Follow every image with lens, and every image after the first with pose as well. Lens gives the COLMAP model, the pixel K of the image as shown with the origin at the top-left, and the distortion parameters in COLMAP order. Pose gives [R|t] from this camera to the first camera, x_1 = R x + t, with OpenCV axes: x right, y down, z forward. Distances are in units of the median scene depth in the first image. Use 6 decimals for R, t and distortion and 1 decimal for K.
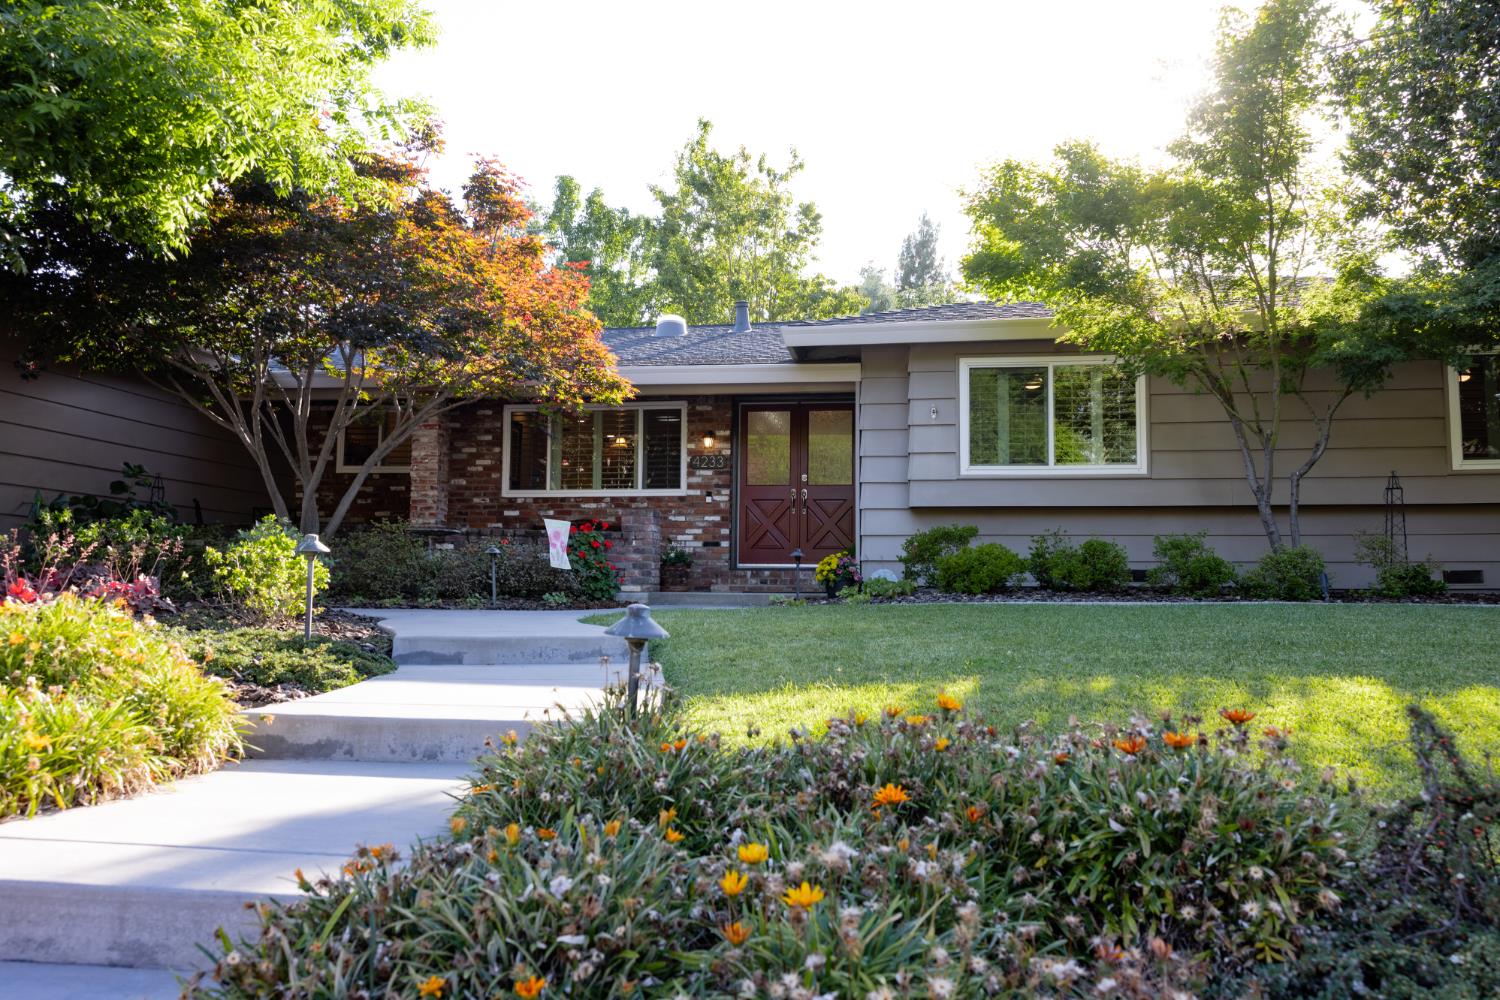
lens RADIAL K [[1202.3, 0, 745.1], [0, 1202.3, 493.9], [0, 0, 1]] dist [0.001294, 0.007604]
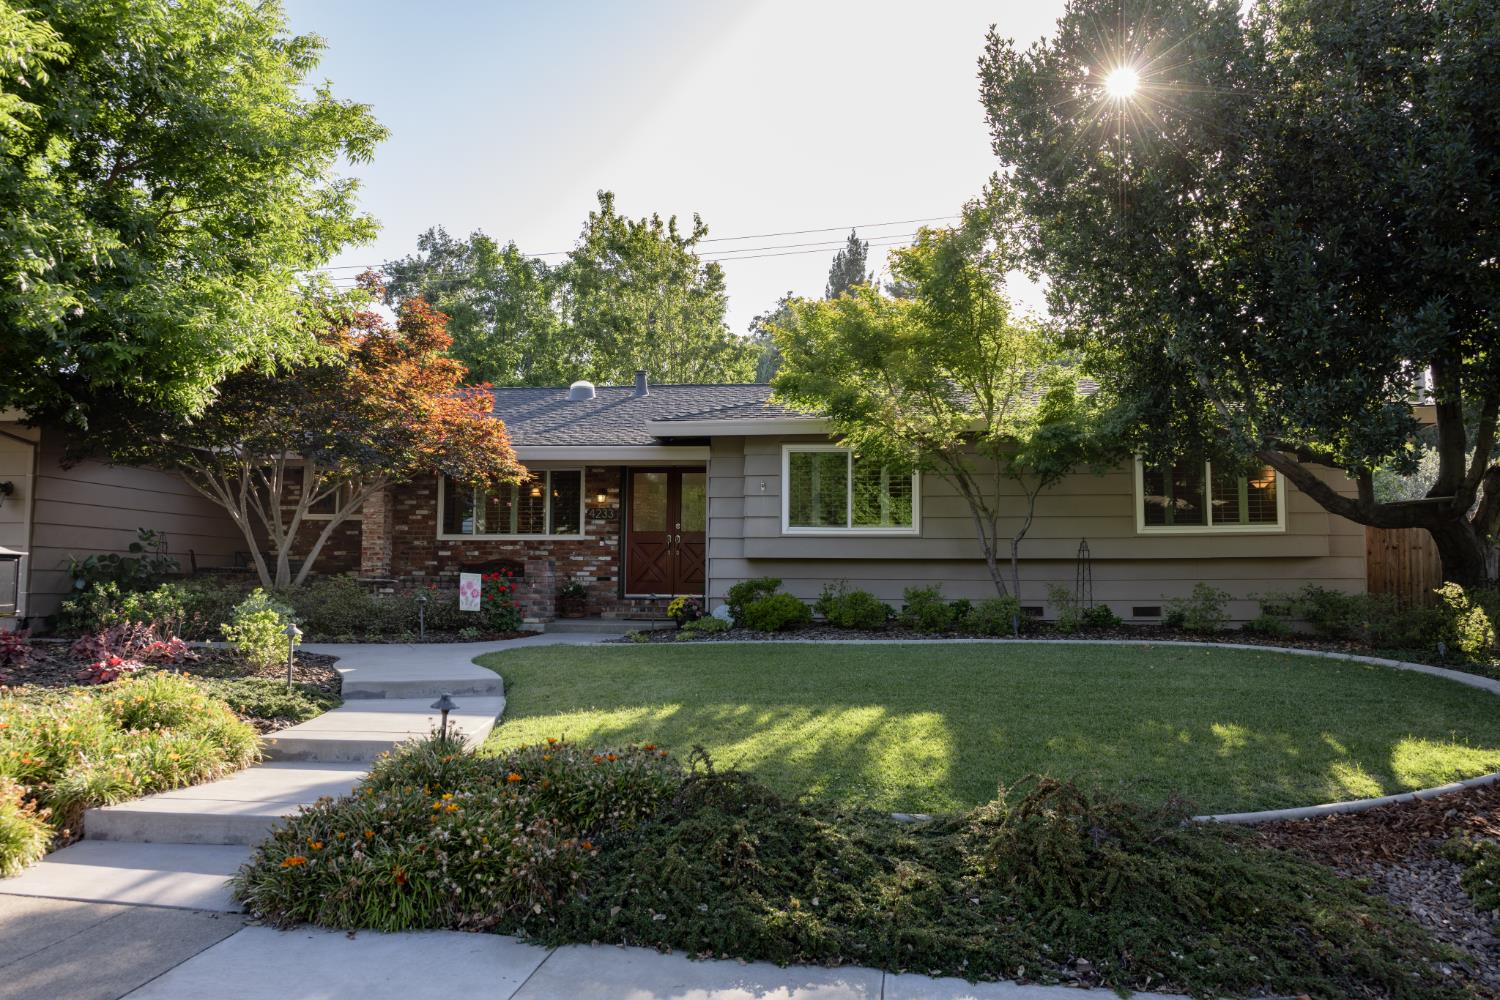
lens RADIAL K [[1171.6, 0, 750.0], [0, 1171.6, 500.0], [0, 0, 1]] dist [-0.001726, 0.009211]
pose [[0.999194, 0.000602, 0.040133, 0.097375], [-0.001169, 0.999900, 0.014106, -0.075079], [-0.040120, -0.014142, 0.999095, -0.299966]]
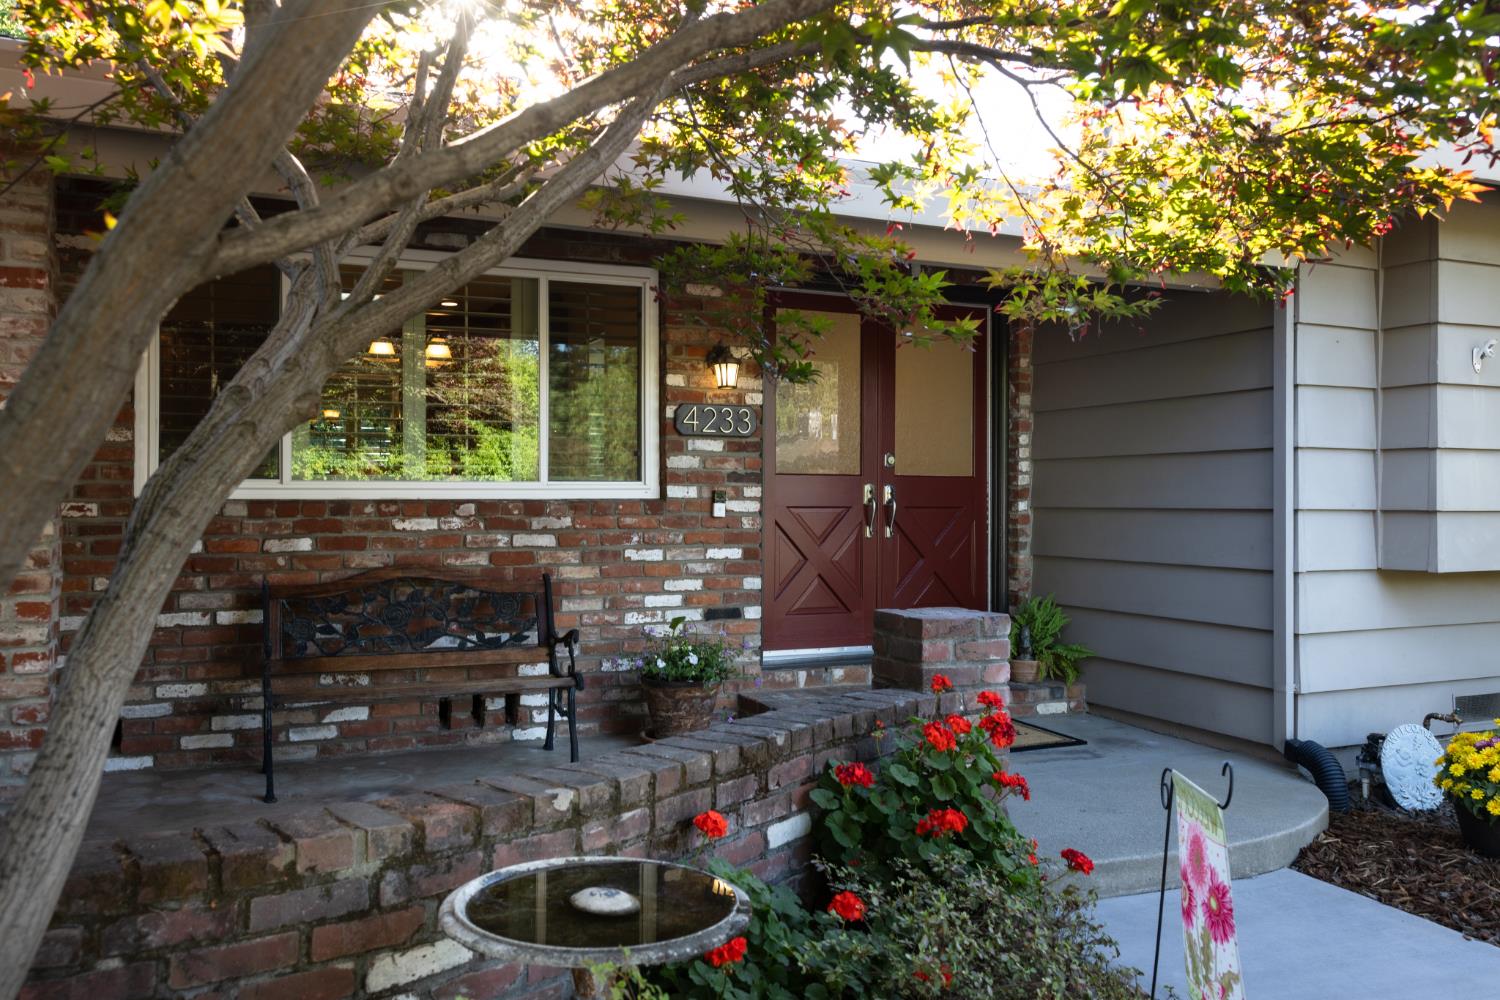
lens RADIAL K [[1202.3, 0, 745.1], [0, 1202.3, 493.9], [0, 0, 1]] dist [0.001294, 0.007604]
pose [[0.833732, -0.004629, 0.552150, -0.328554], [-0.042998, 0.996384, 0.073280, -0.041354], [-0.550492, -0.084838, 0.830518, 0.827227]]
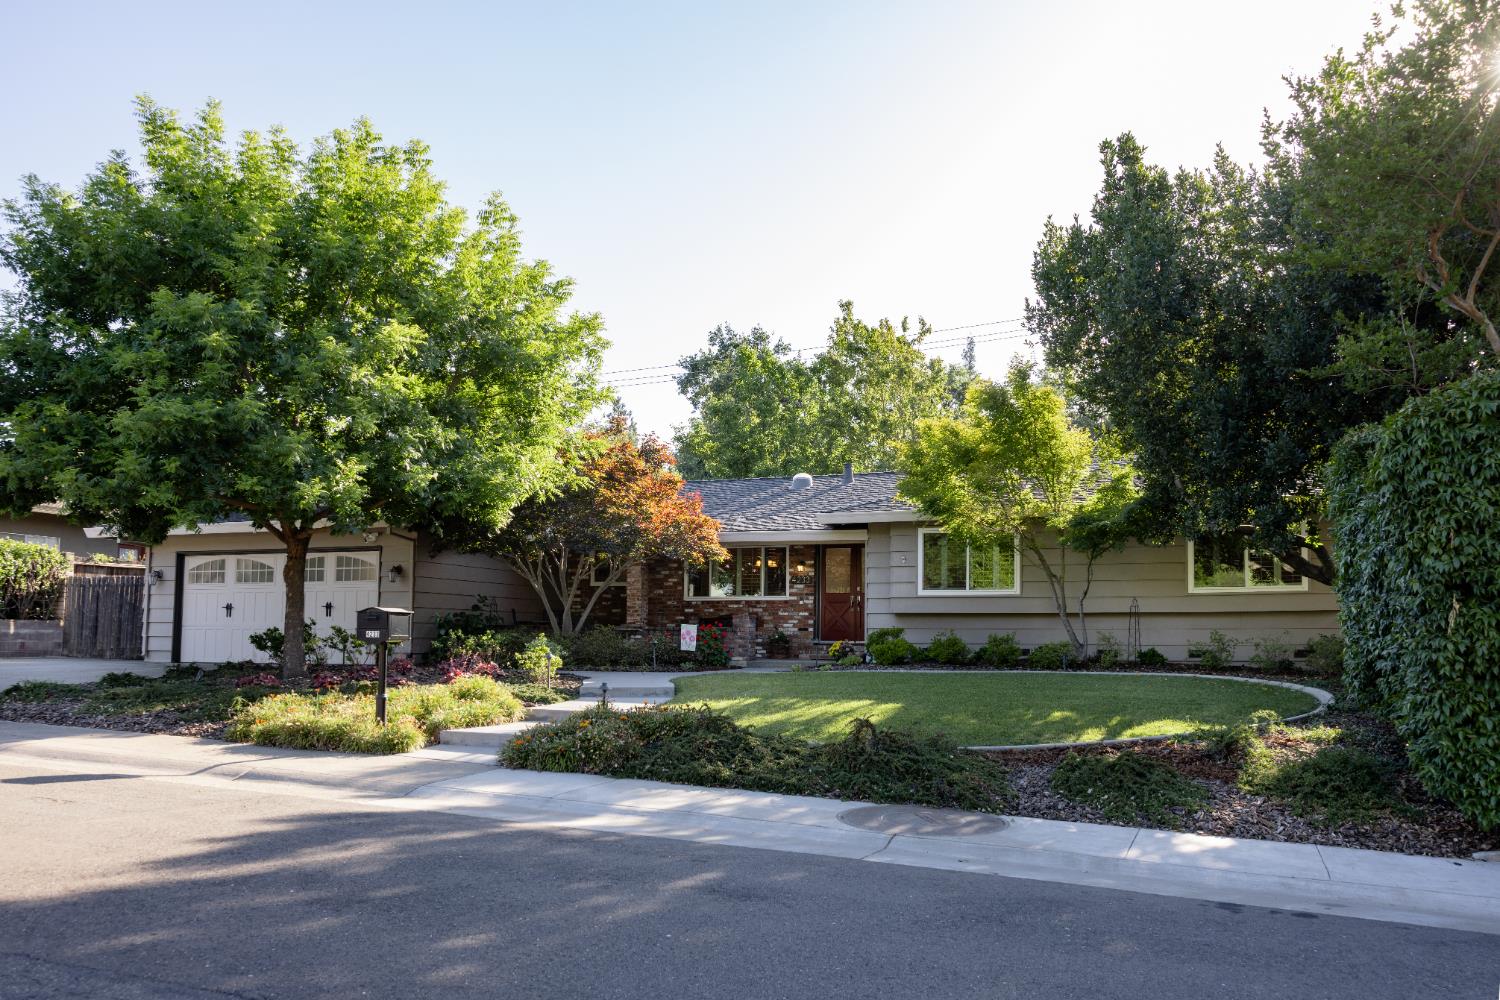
lens RADIAL K [[1192.7, 0, 793.8], [0, 1192.7, 581.4], [0, 0, 1]] dist [0.002605, 0.001662]
pose [[0.980245, -0.010150, -0.197525, 0.365778], [0.017283, 0.999258, 0.034421, -0.104467], [0.197029, -0.037155, 0.979693, -0.787222]]
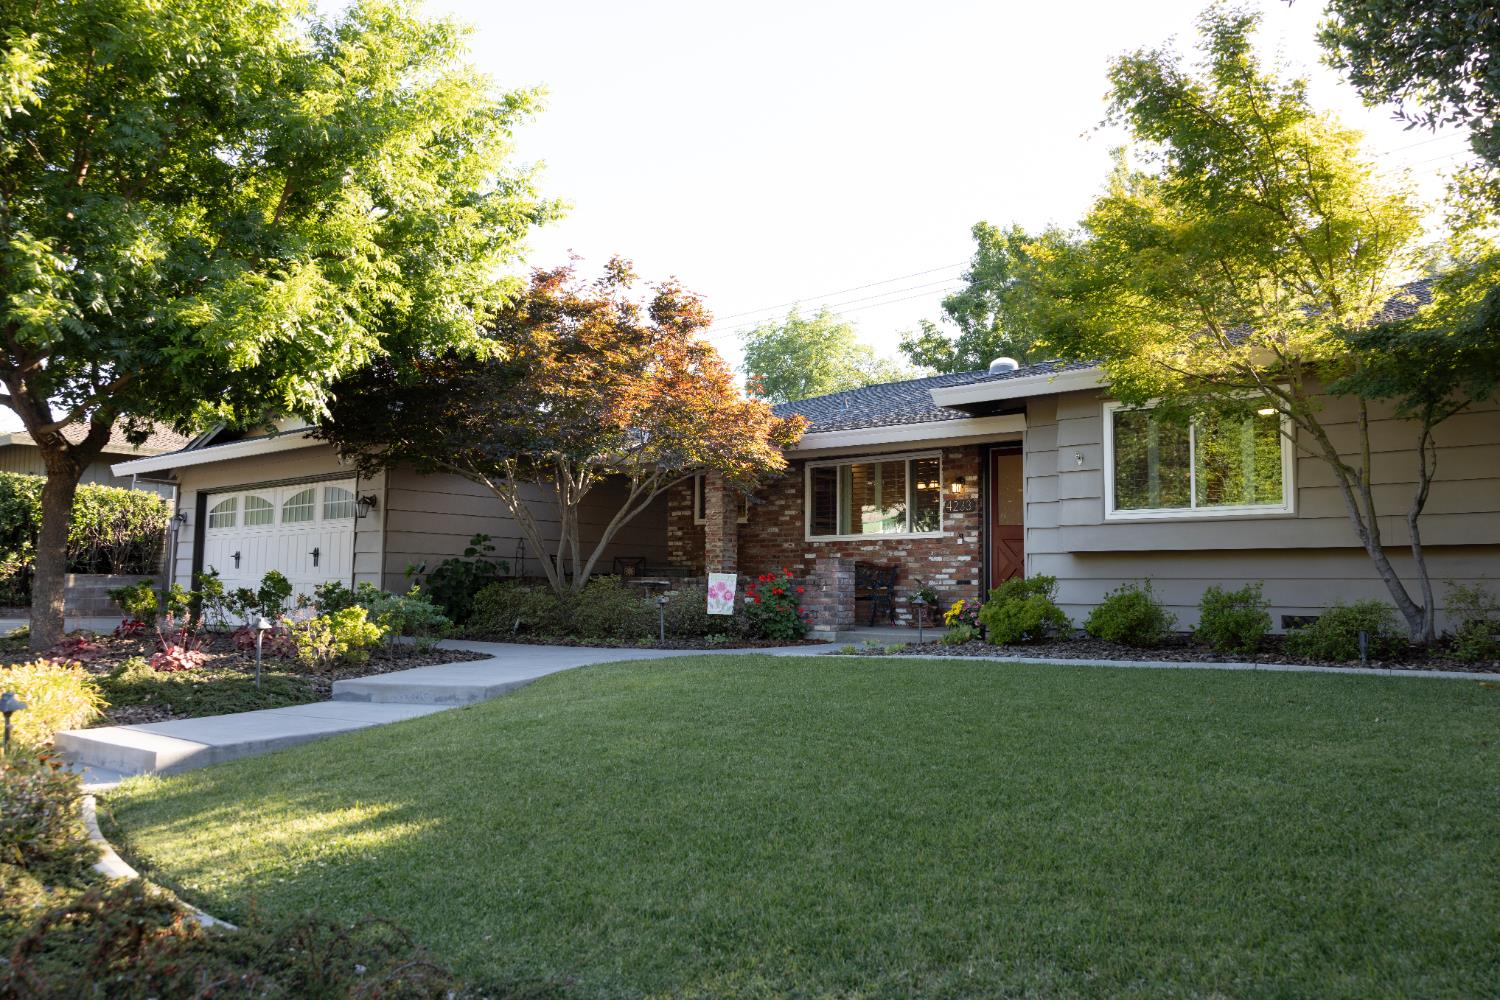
lens RADIAL K [[1171.6, 0, 750.0], [0, 1171.6, 500.0], [0, 0, 1]] dist [-0.001726, 0.009211]
pose [[0.847439, -0.042895, -0.529157, 0.469985], [0.042721, 0.999008, -0.012565, -0.034355], [0.529171, -0.011958, 0.848431, 0.017019]]
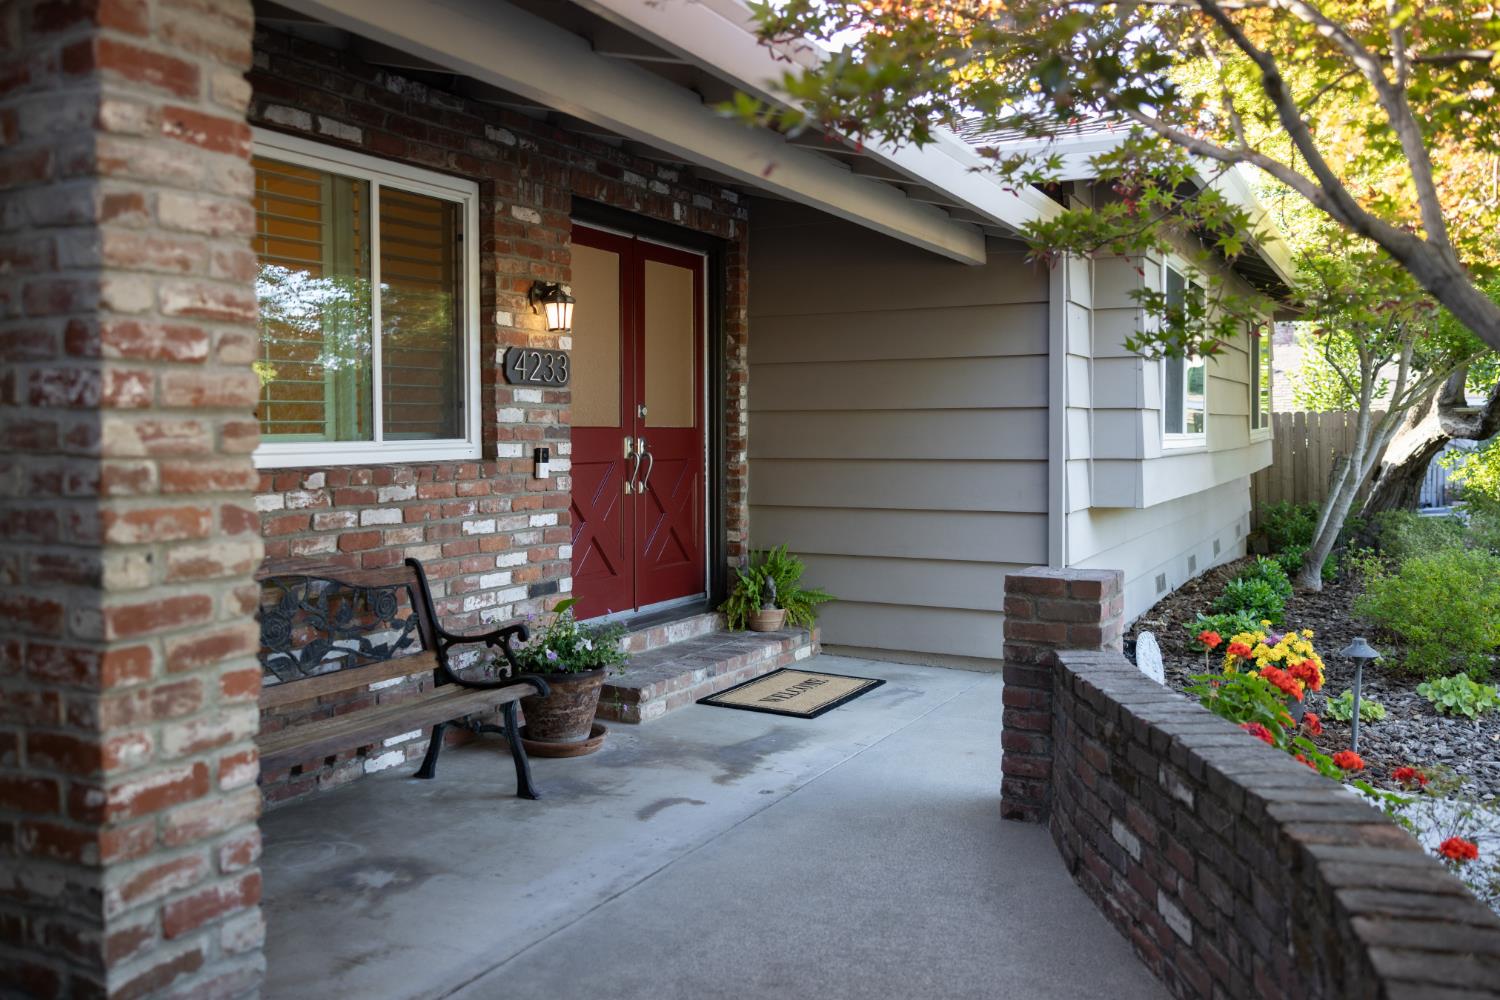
lens RADIAL K [[1236.7, 0, 750.8], [0, 1236.7, 454.1], [0, 0, 1]] dist [0.003958, 0.006894]
pose [[0.317701, -0.029179, 0.947742, -0.472603], [-0.077186, 0.995413, 0.056521, -0.034053], [-0.945044, -0.091109, 0.313992, 1.054697]]
